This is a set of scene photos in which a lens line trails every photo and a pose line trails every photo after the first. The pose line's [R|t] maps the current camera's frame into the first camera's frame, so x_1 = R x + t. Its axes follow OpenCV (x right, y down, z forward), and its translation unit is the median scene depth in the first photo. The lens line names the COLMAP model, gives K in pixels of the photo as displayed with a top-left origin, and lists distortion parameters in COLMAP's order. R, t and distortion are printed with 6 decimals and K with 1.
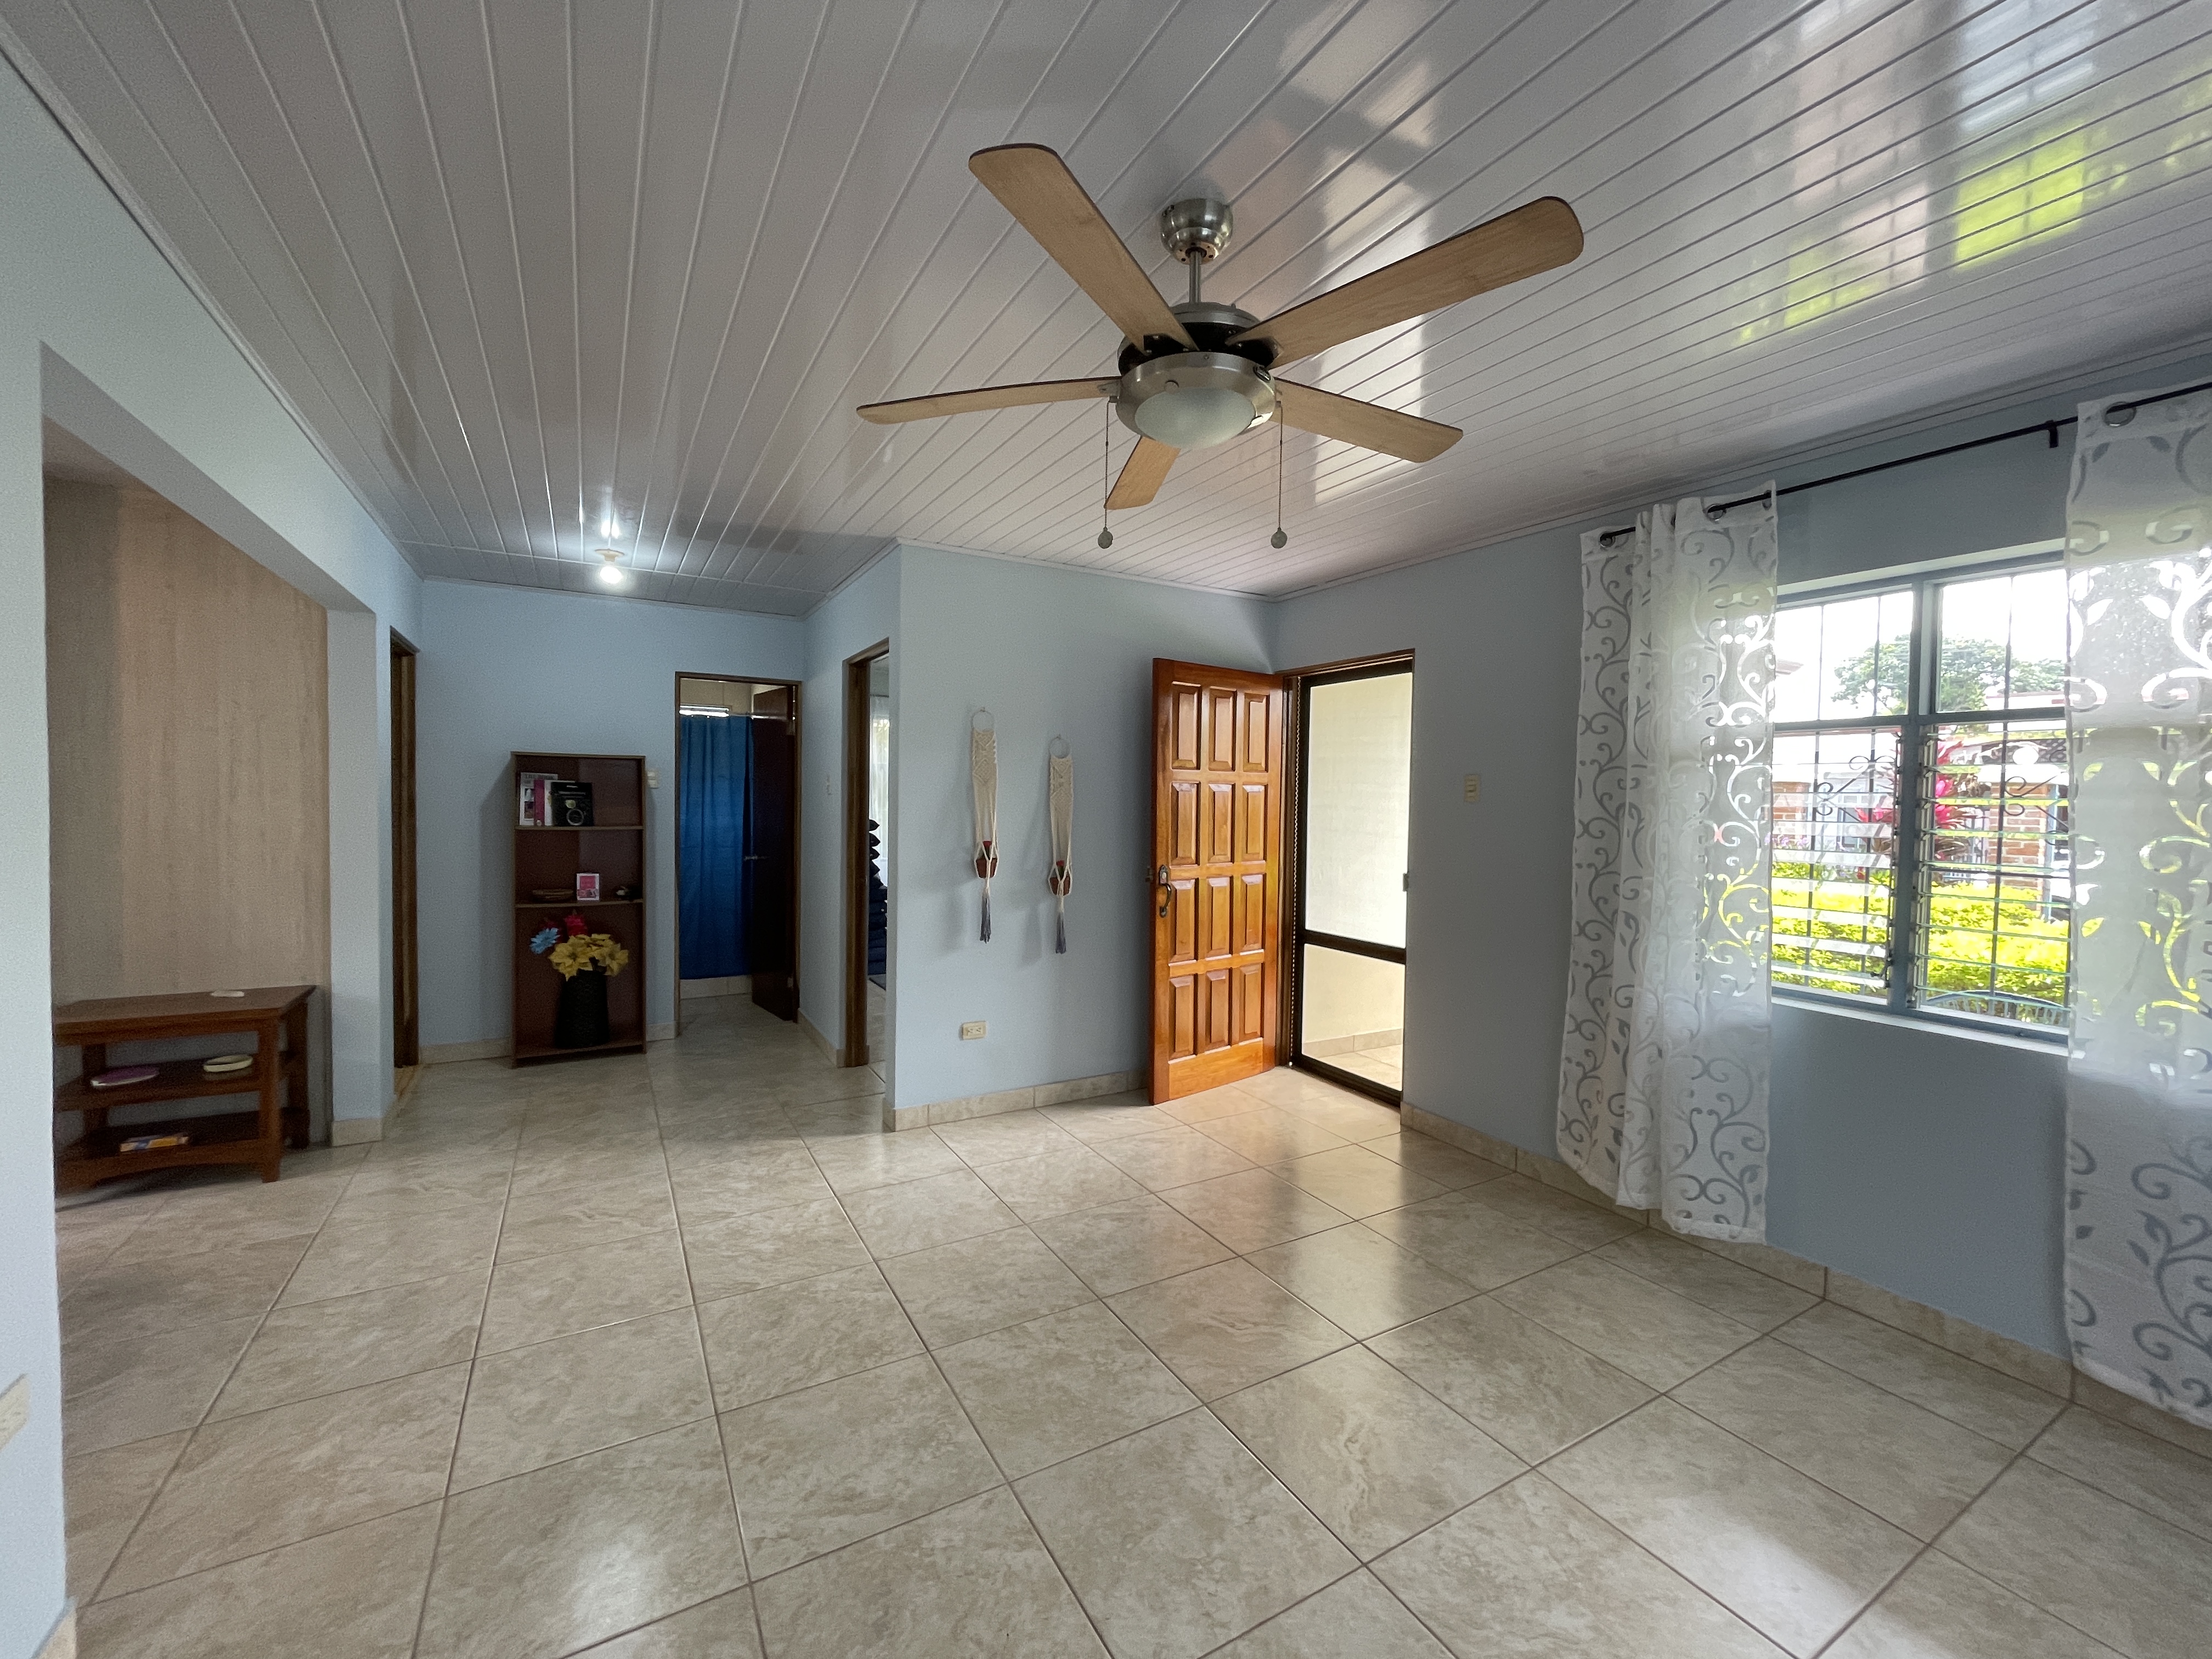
lens RADIAL K [[896.3, 0, 1107.9], [0, 896.3, 822.2], [0, 0, 1]] dist [-0.001896, -0.000293]
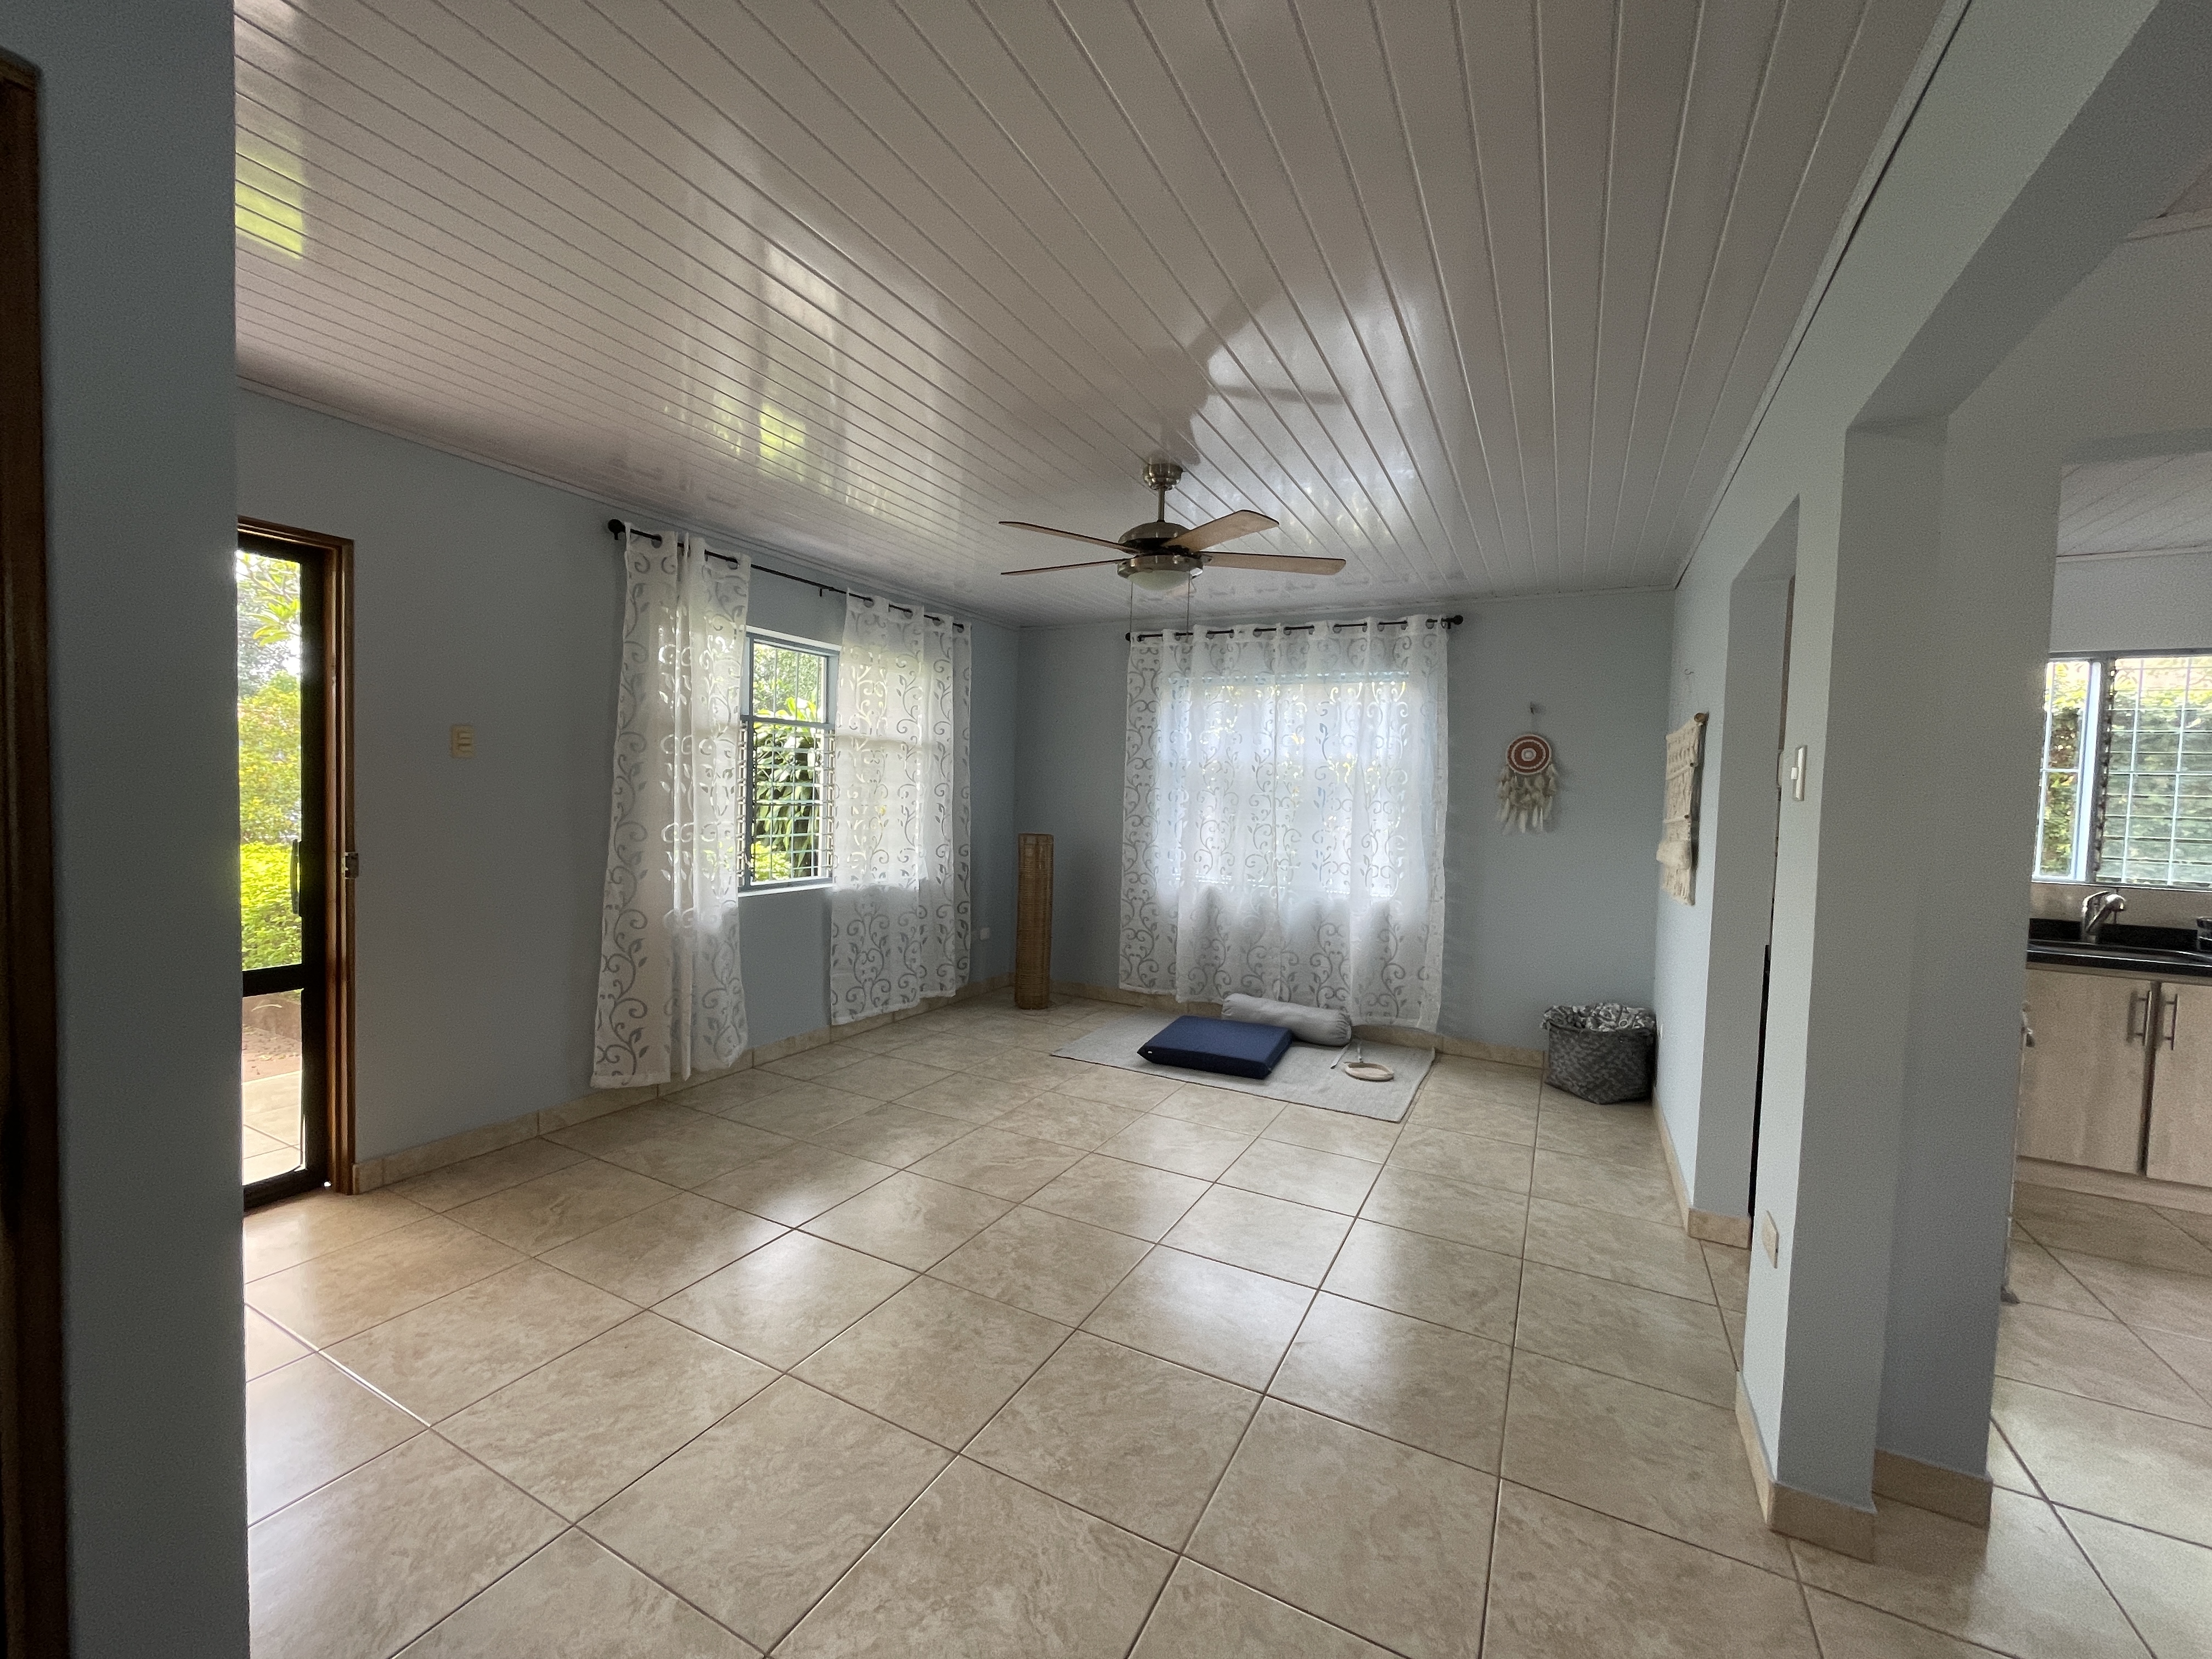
lens RADIAL K [[891.1, 0, 1104.5], [0, 891.1, 826.0], [0, 0, 1]] dist [-0.002938, -0.000372]
pose [[-0.535103, -0.070150, 0.841869, -0.636476], [-0.019091, 0.997296, 0.070967, -0.028538], [-0.844571, 0.021902, -0.534995, 0.932989]]
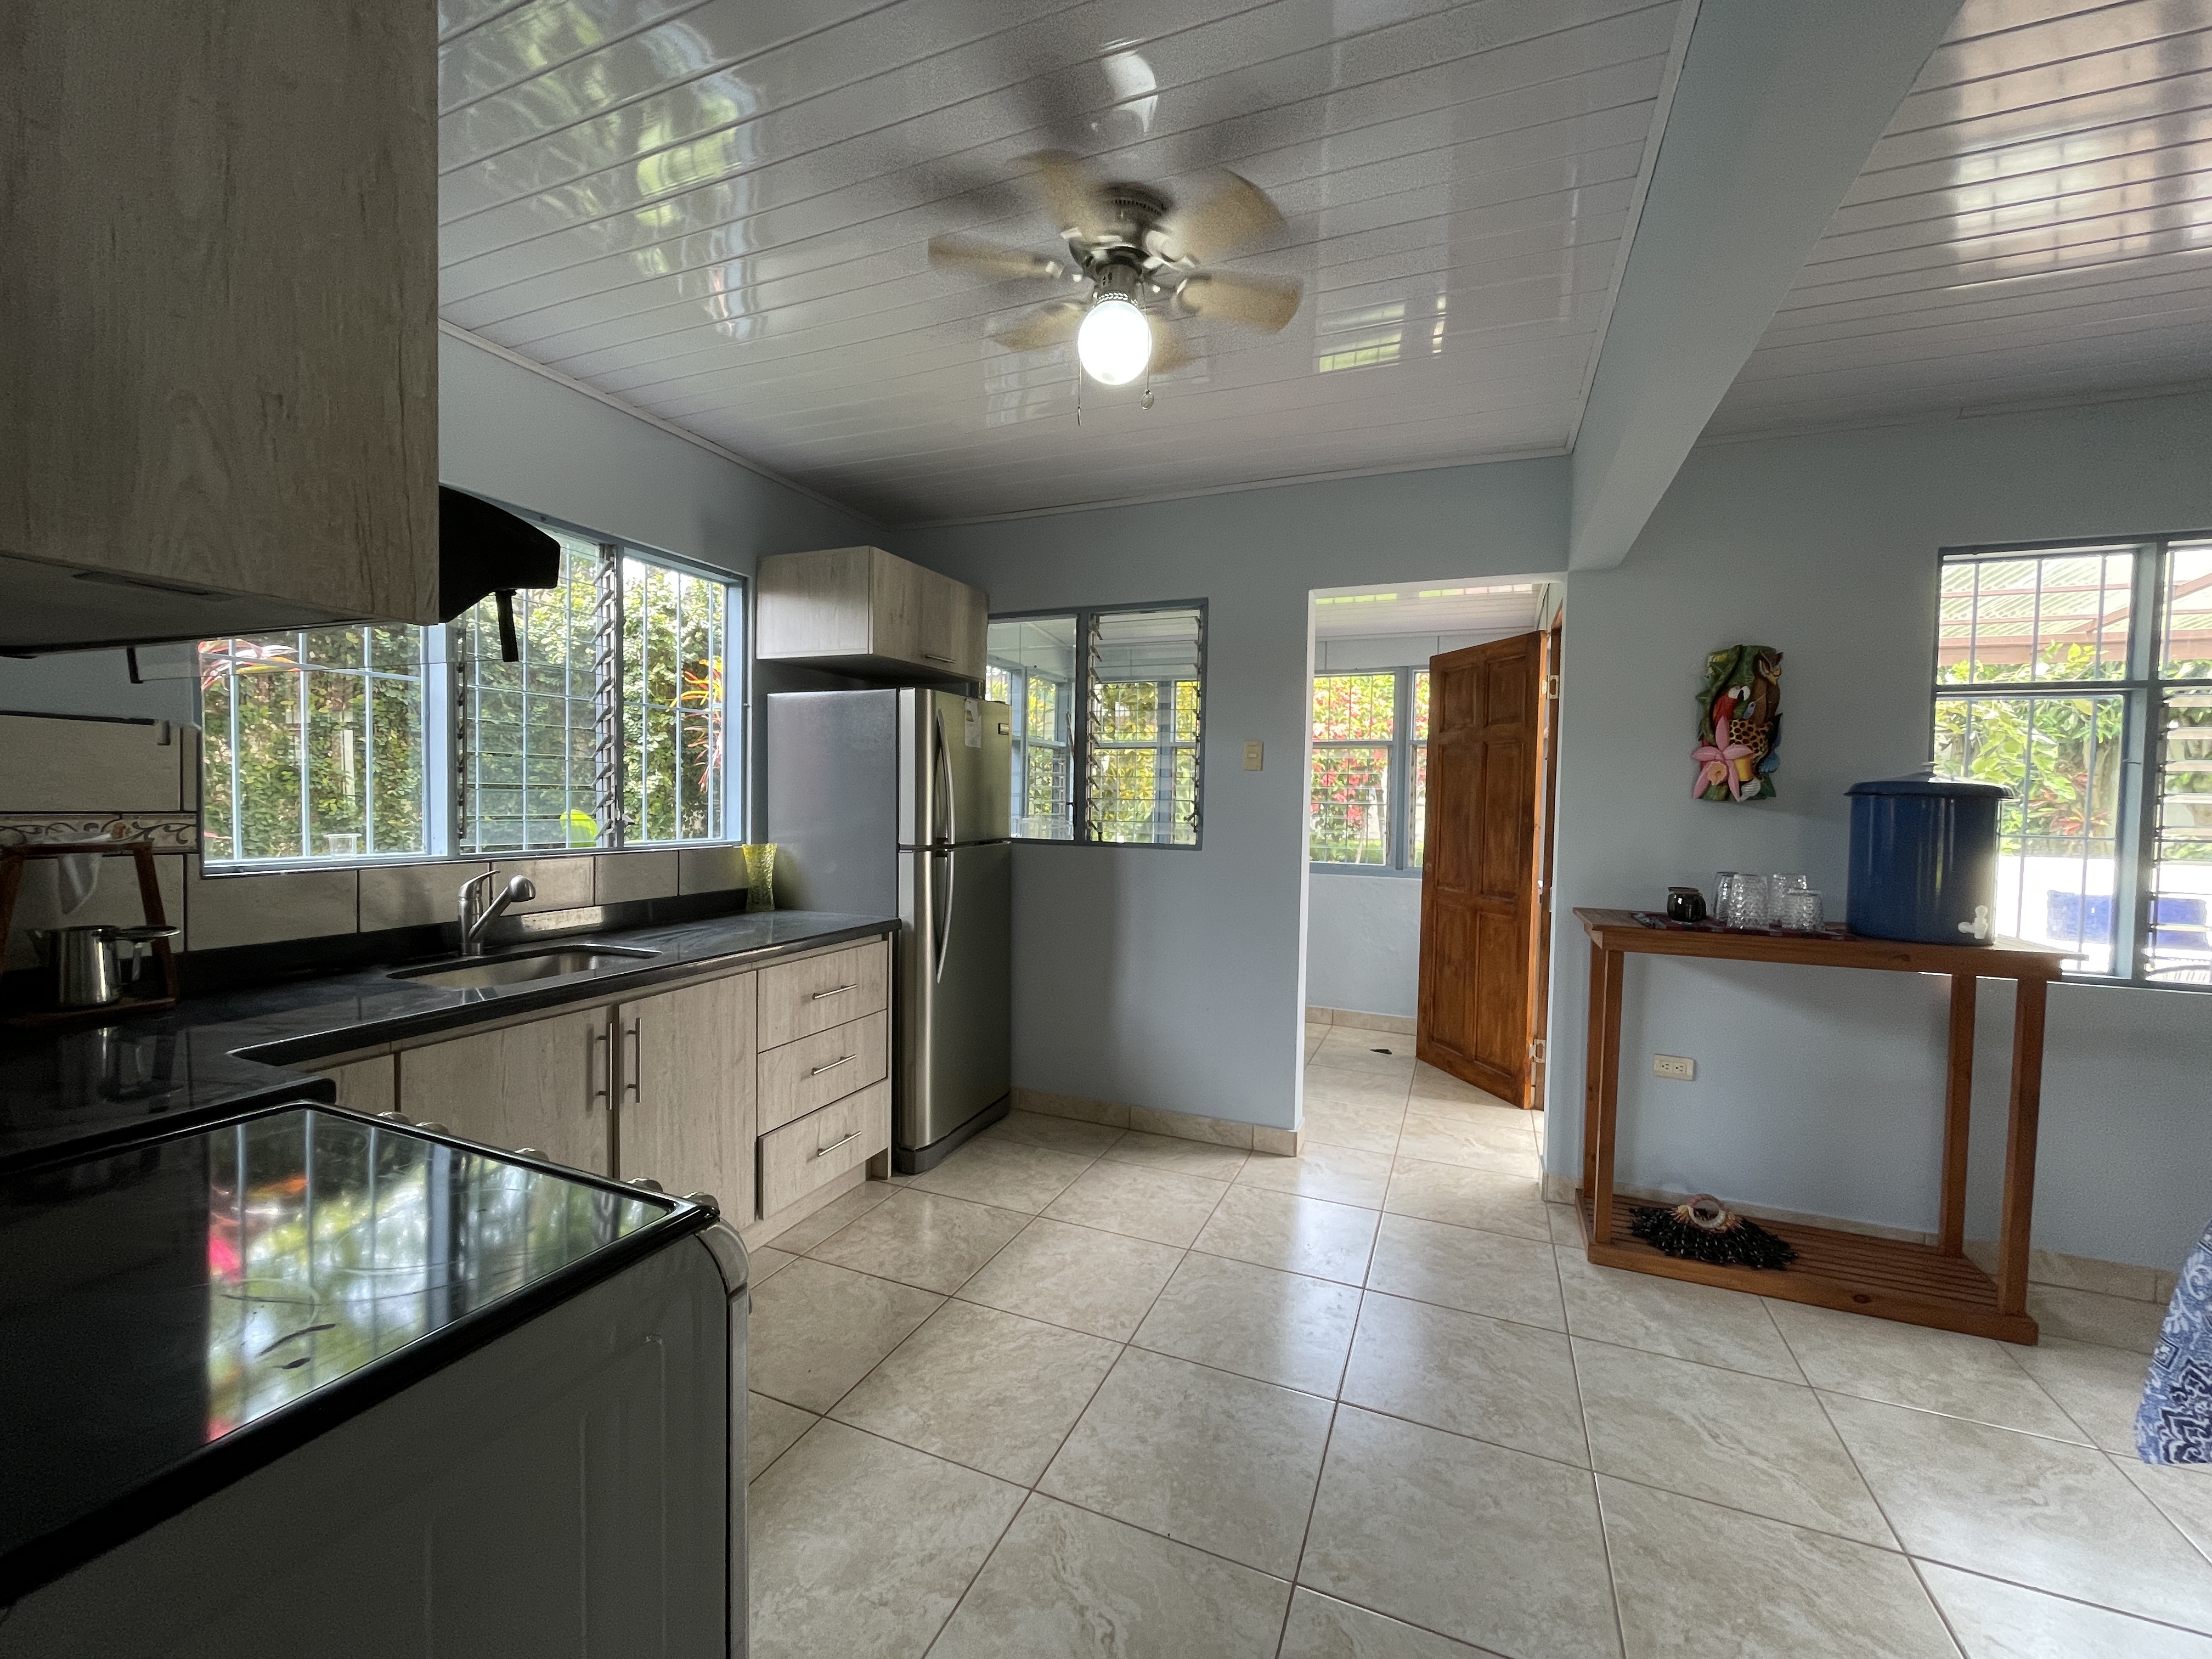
lens RADIAL K [[891.1, 0, 1104.5], [0, 891.1, 826.0], [0, 0, 1]] dist [-0.002938, -0.000372]
pose [[-0.793631, -0.011457, -0.608292, -0.369909], [-0.047692, 0.997918, 0.043427, 0.013416], [0.606527, 0.063476, -0.792525, 0.224649]]
